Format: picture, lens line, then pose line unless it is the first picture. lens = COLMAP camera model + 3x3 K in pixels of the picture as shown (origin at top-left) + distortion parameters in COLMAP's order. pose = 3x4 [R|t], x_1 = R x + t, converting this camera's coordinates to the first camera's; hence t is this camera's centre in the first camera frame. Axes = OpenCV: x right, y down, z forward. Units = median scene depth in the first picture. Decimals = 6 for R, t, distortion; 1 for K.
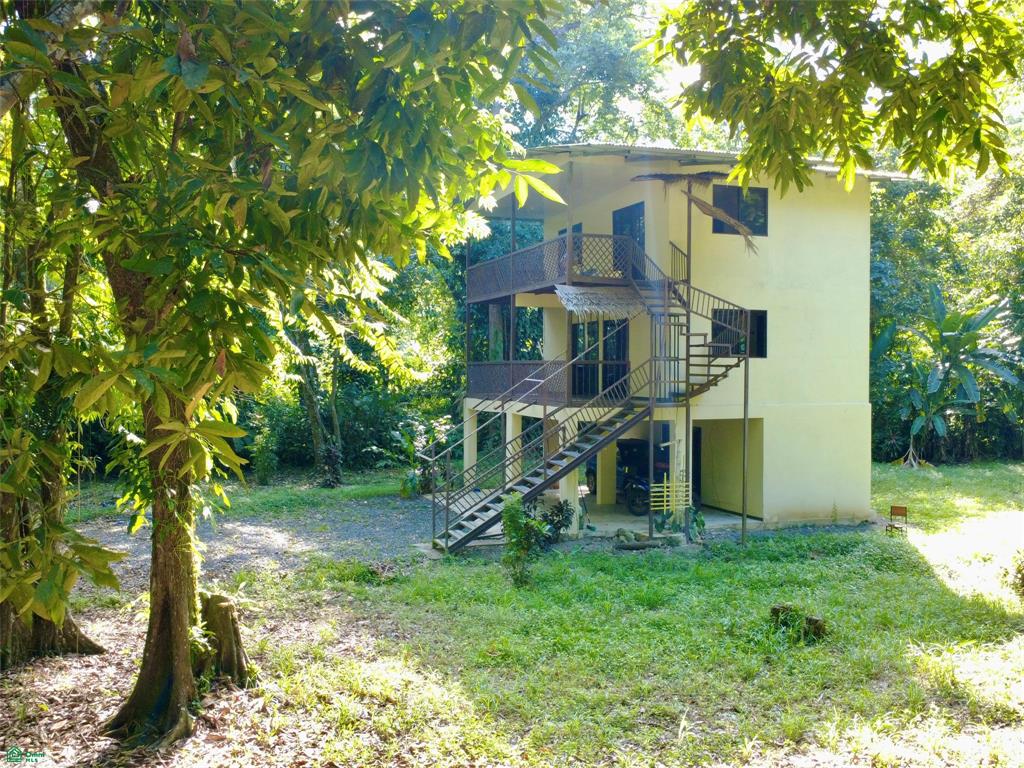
lens RADIAL K [[988.2, 0, 510.7], [0, 988.2, 387.7], [0, 0, 1]] dist [0.001680, -0.003525]
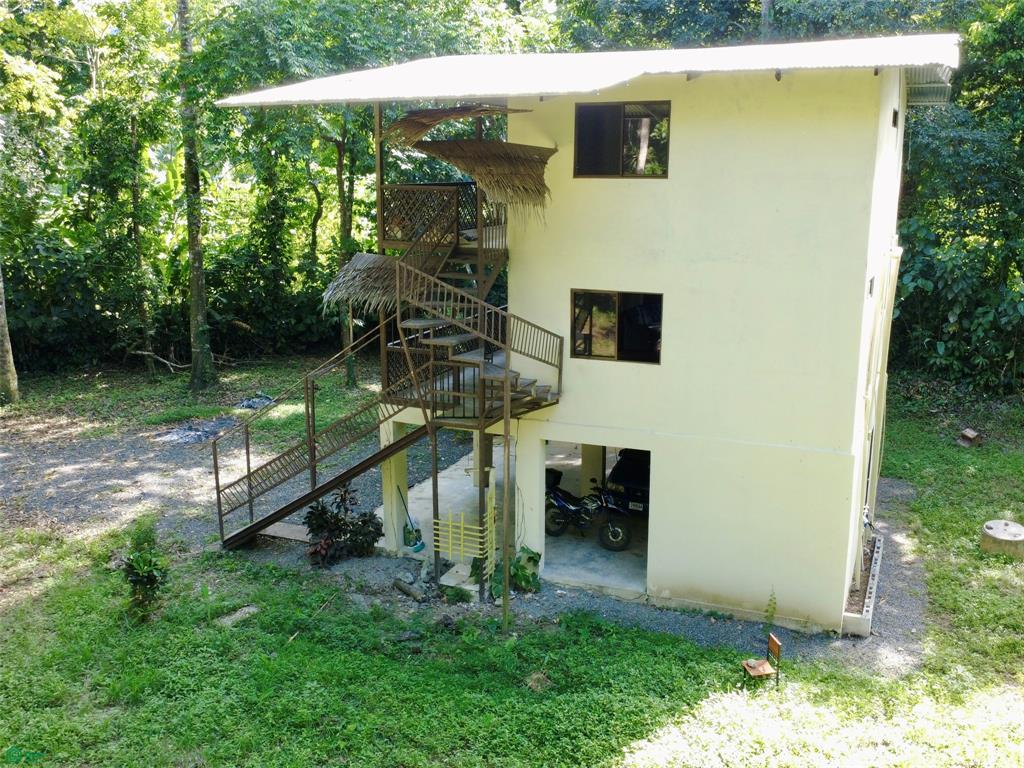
lens RADIAL K [[988.2, 0, 510.7], [0, 988.2, 387.7], [0, 0, 1]] dist [0.001680, -0.003525]
pose [[0.748916, 0.148863, -0.645728, 0.661172], [-0.020687, 0.979218, 0.201752, -0.157533], [0.662342, -0.137737, 0.736432, 0.472106]]
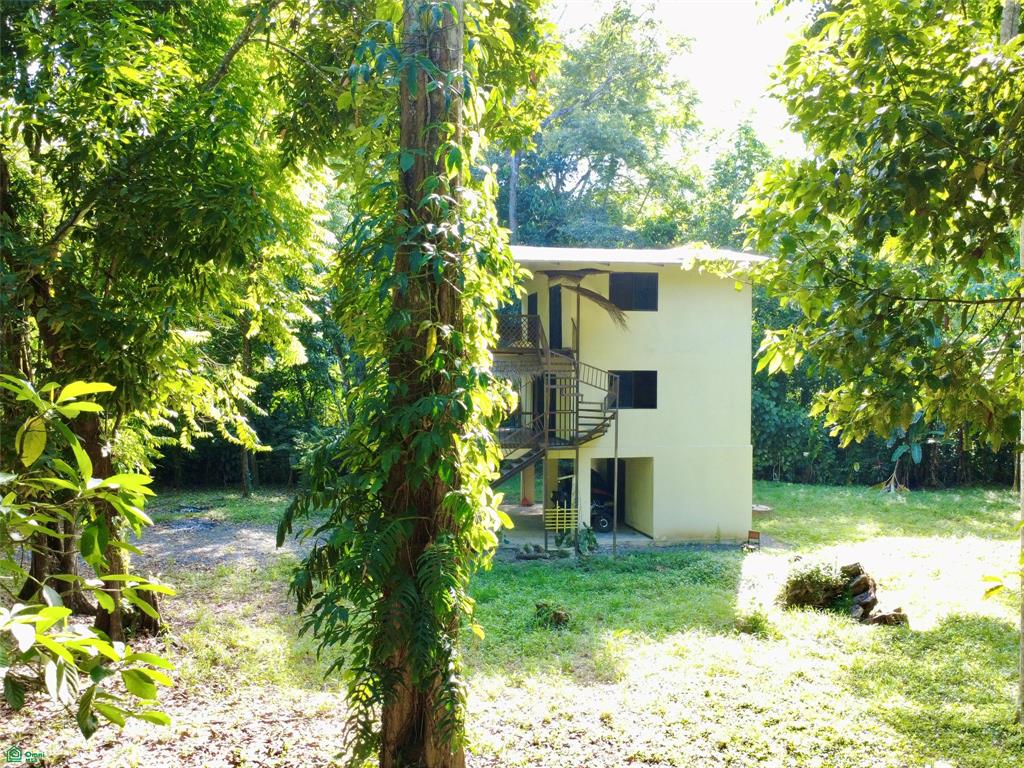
lens RADIAL K [[988.2, 0, 510.7], [0, 988.2, 387.7], [0, 0, 1]] dist [0.001680, -0.003525]
pose [[0.989180, 0.008072, -0.146486, 0.278116], [-0.007956, 0.999967, 0.001377, -0.060806], [0.146492, -0.000196, 0.989212, -0.277147]]
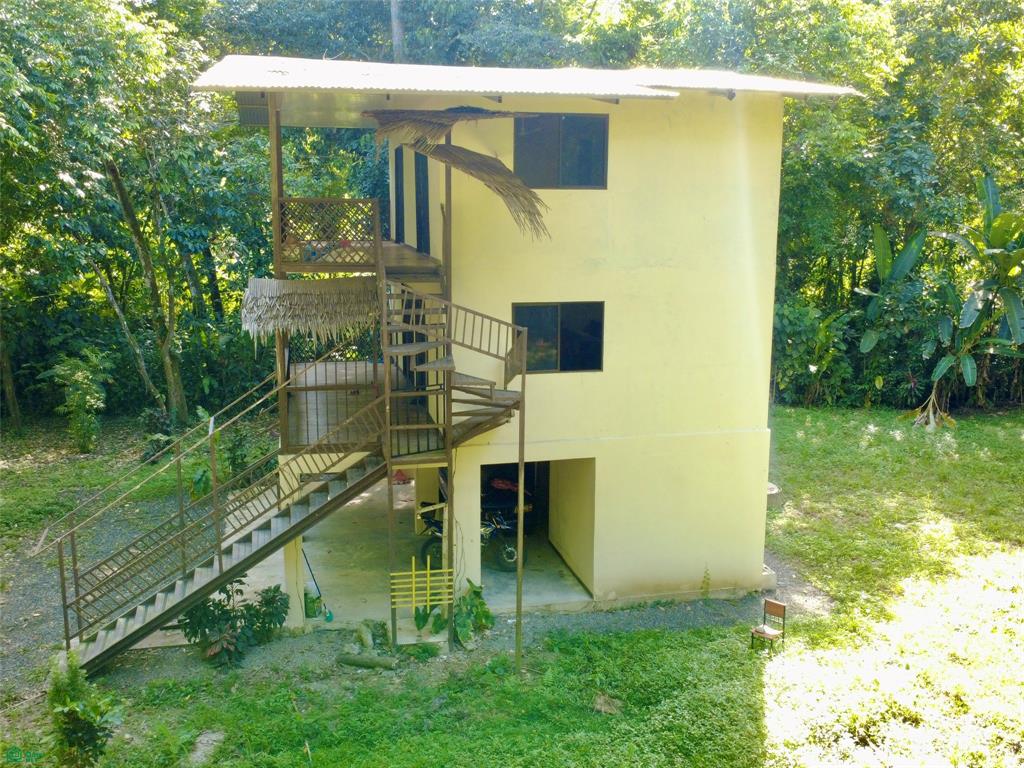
lens RADIAL K [[1017.3, 0, 512.0], [0, 1017.3, 384.0], [0, 0, 1]] dist [0.008504, 0.001982]
pose [[0.995300, 0.023500, -0.093941, 0.282116], [-0.008390, 0.987386, 0.158111, -0.140522], [0.096472, -0.156579, 0.982943, 0.326727]]
